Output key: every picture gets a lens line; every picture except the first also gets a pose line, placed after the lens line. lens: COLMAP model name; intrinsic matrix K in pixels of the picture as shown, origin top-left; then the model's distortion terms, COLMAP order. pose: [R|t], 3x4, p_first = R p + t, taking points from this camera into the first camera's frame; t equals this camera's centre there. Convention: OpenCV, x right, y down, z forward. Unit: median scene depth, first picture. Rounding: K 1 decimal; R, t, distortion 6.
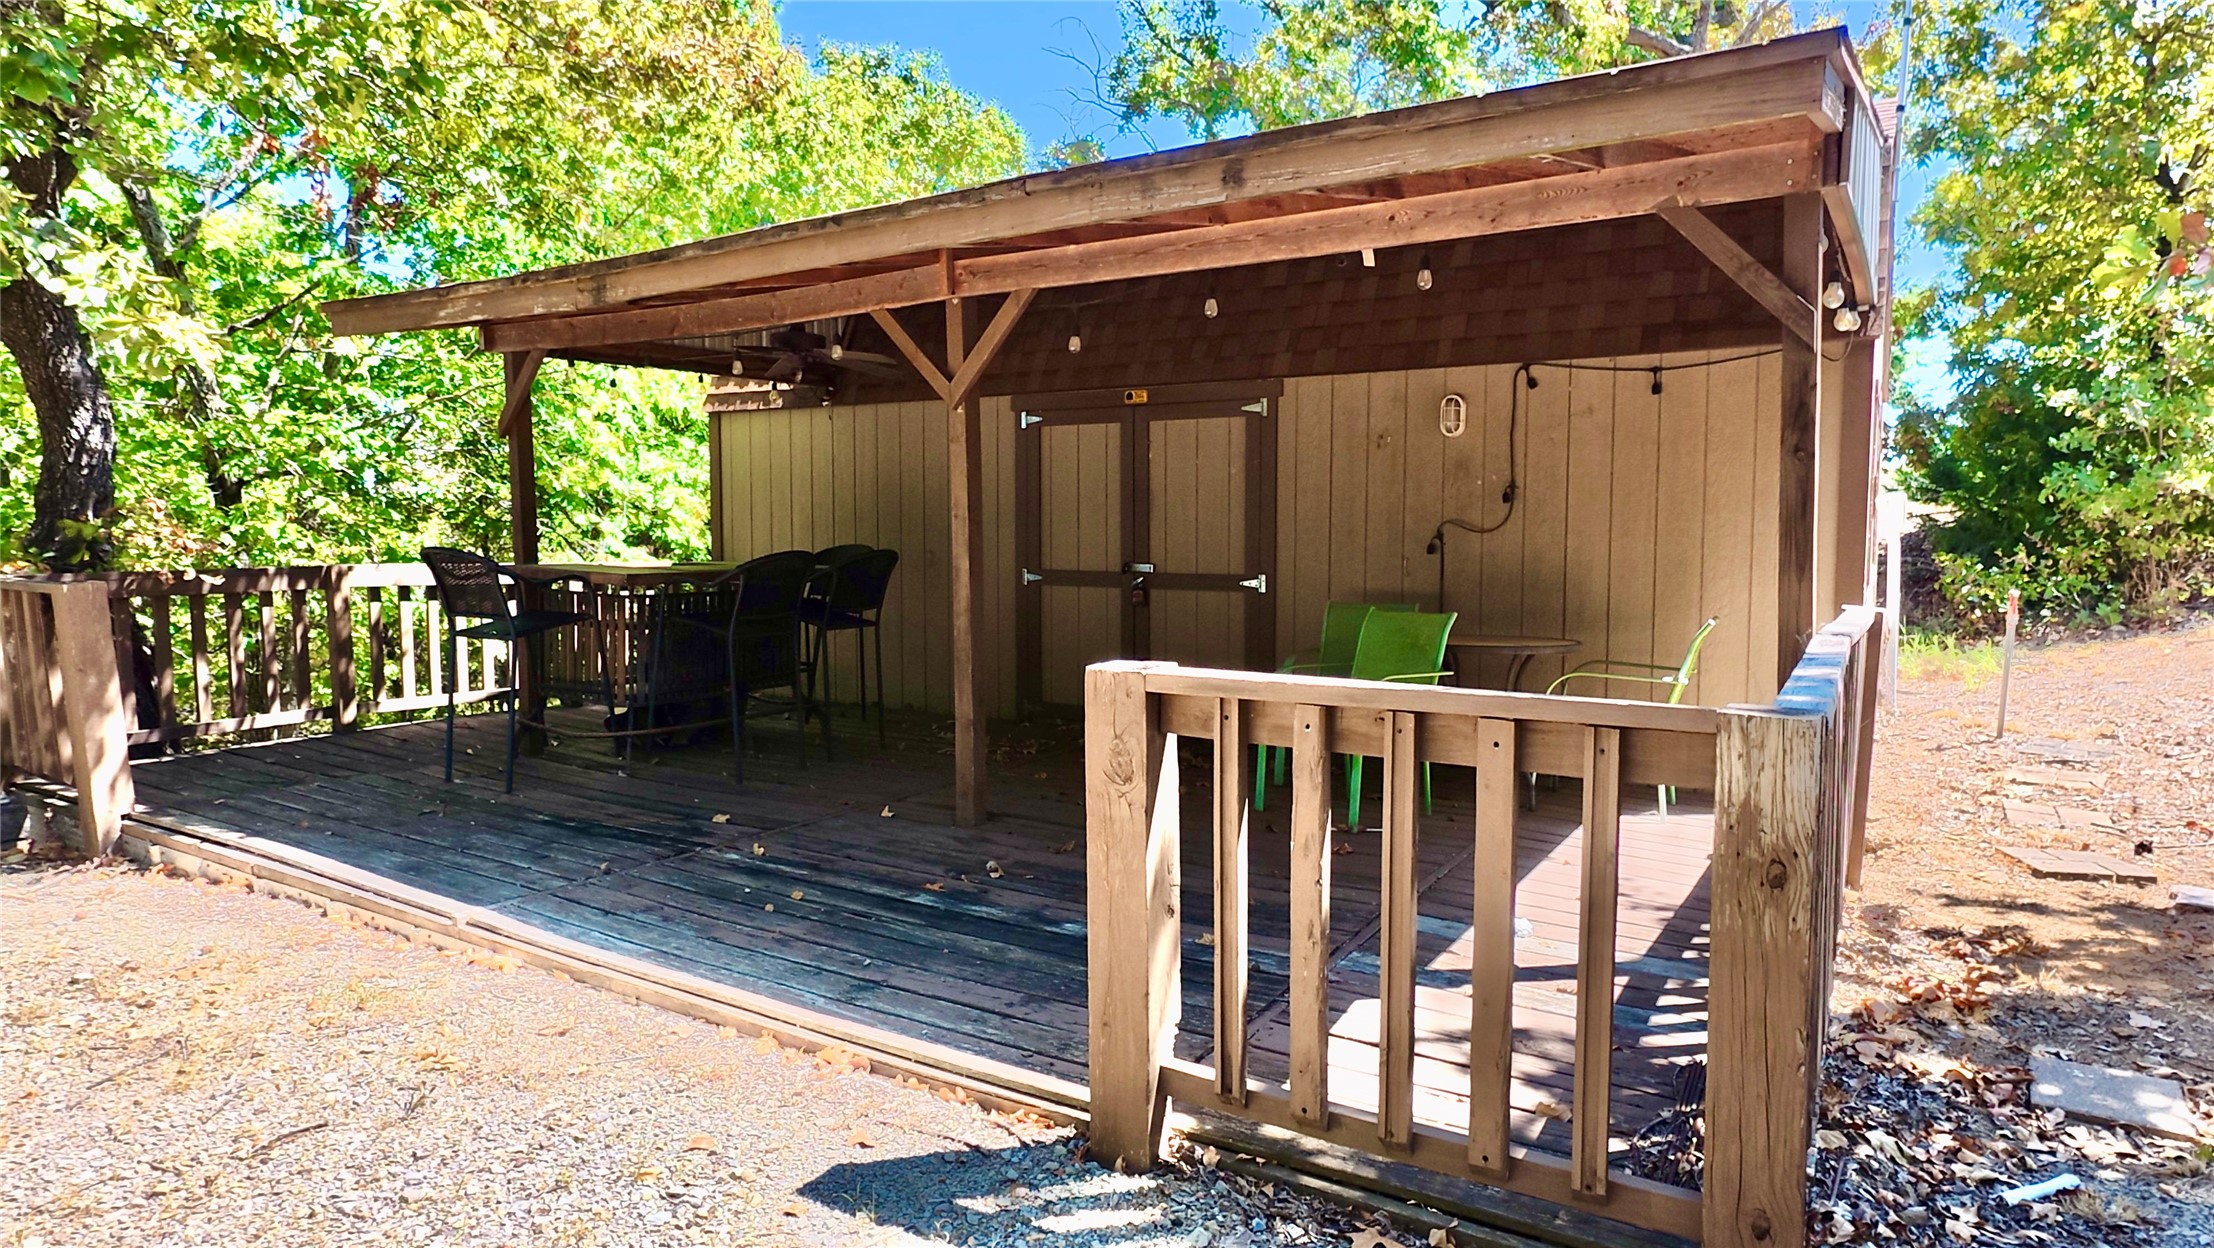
lens RADIAL K [[1288.7, 0, 1086.2], [0, 1288.7, 621.2], [0, 0, 1]] dist [-0.001175, -0.002887]
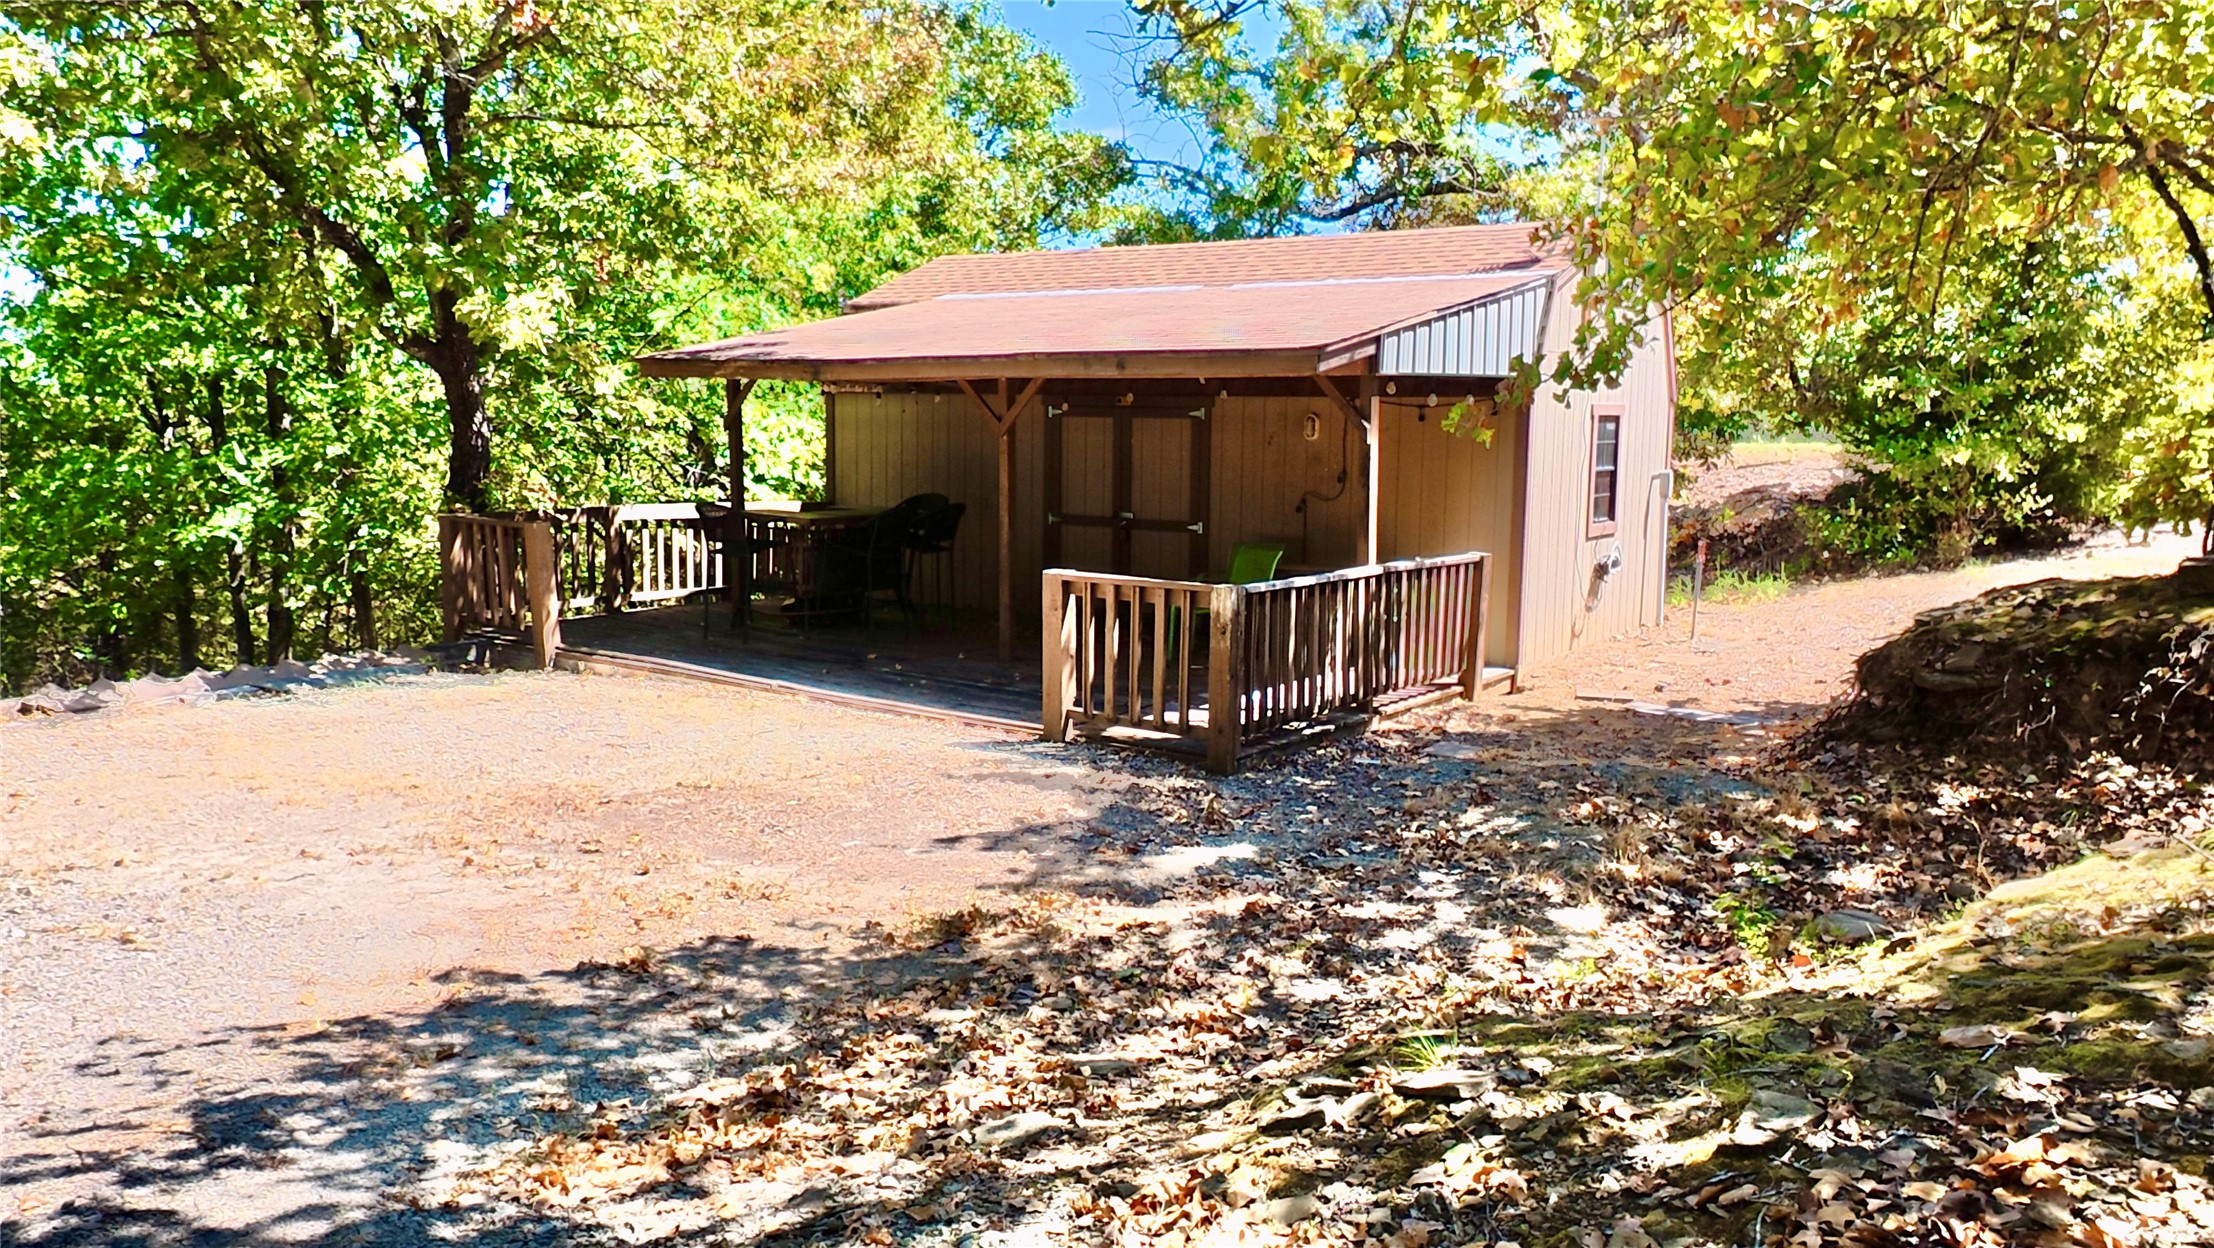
lens RADIAL K [[1599.5, 0, 1105.0], [0, 1599.5, 640.4], [0, 0, 1]] dist [0.011189, -0.000048]
pose [[0.999071, 0.020046, -0.038160, 0.106830], [-0.017630, 0.997881, 0.062630, -0.014409], [0.039335, -0.061899, 0.997307, -0.996728]]
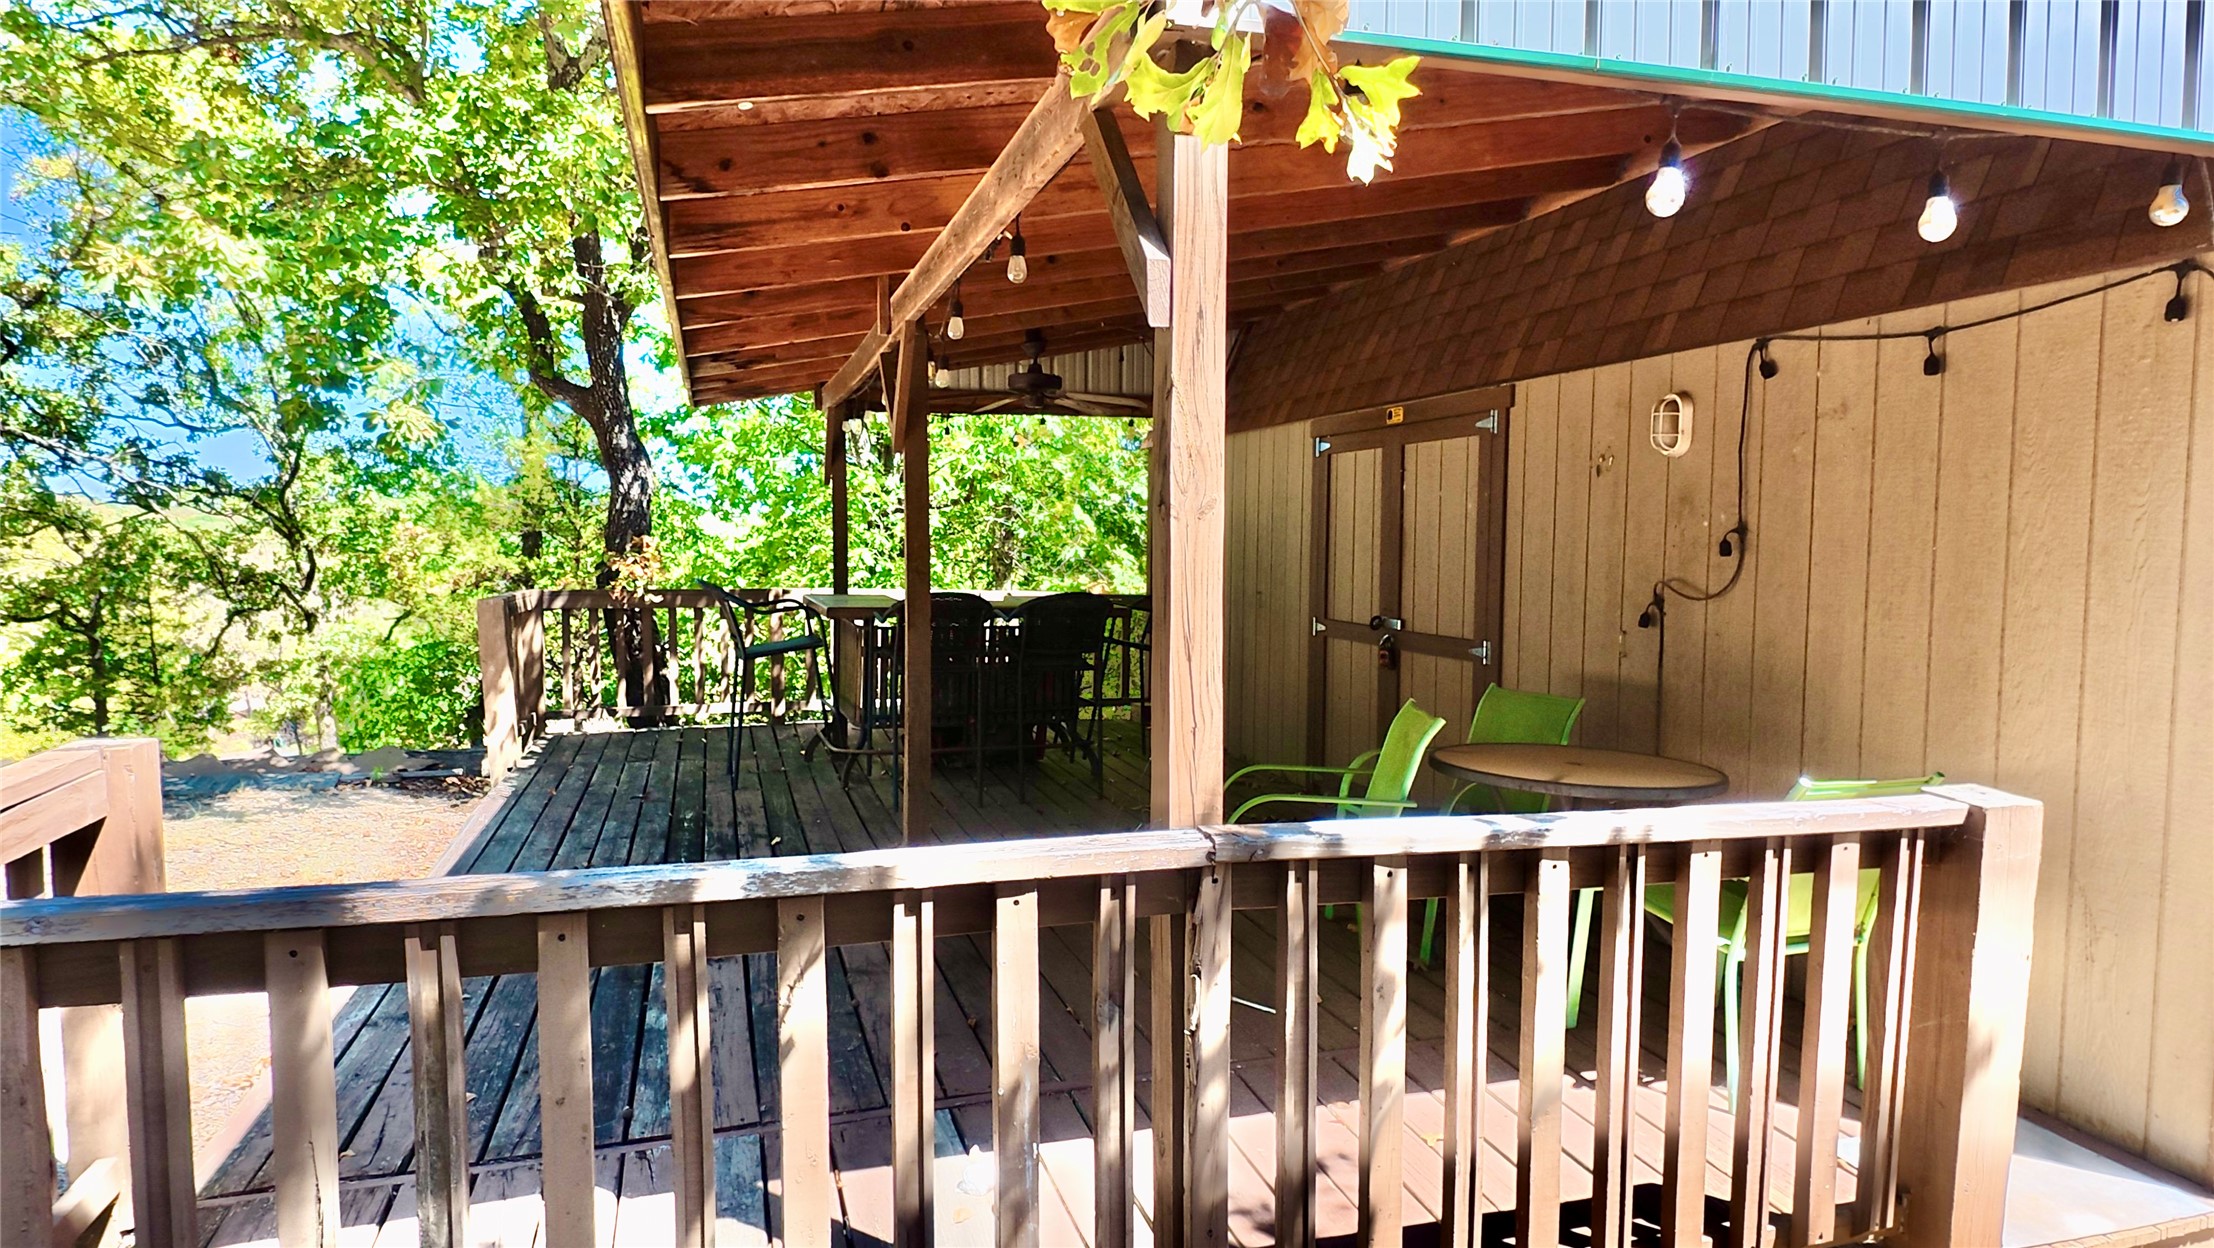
lens RADIAL K [[1288.7, 0, 1058.7], [0, 1288.7, 644.1], [0, 0, 1]] dist [-0.001175, -0.002887]
pose [[0.745924, 0.061221, -0.663211, 0.489486], [-0.057358, 0.997972, 0.027612, -0.044471], [0.663556, 0.017444, 0.747923, 0.280883]]
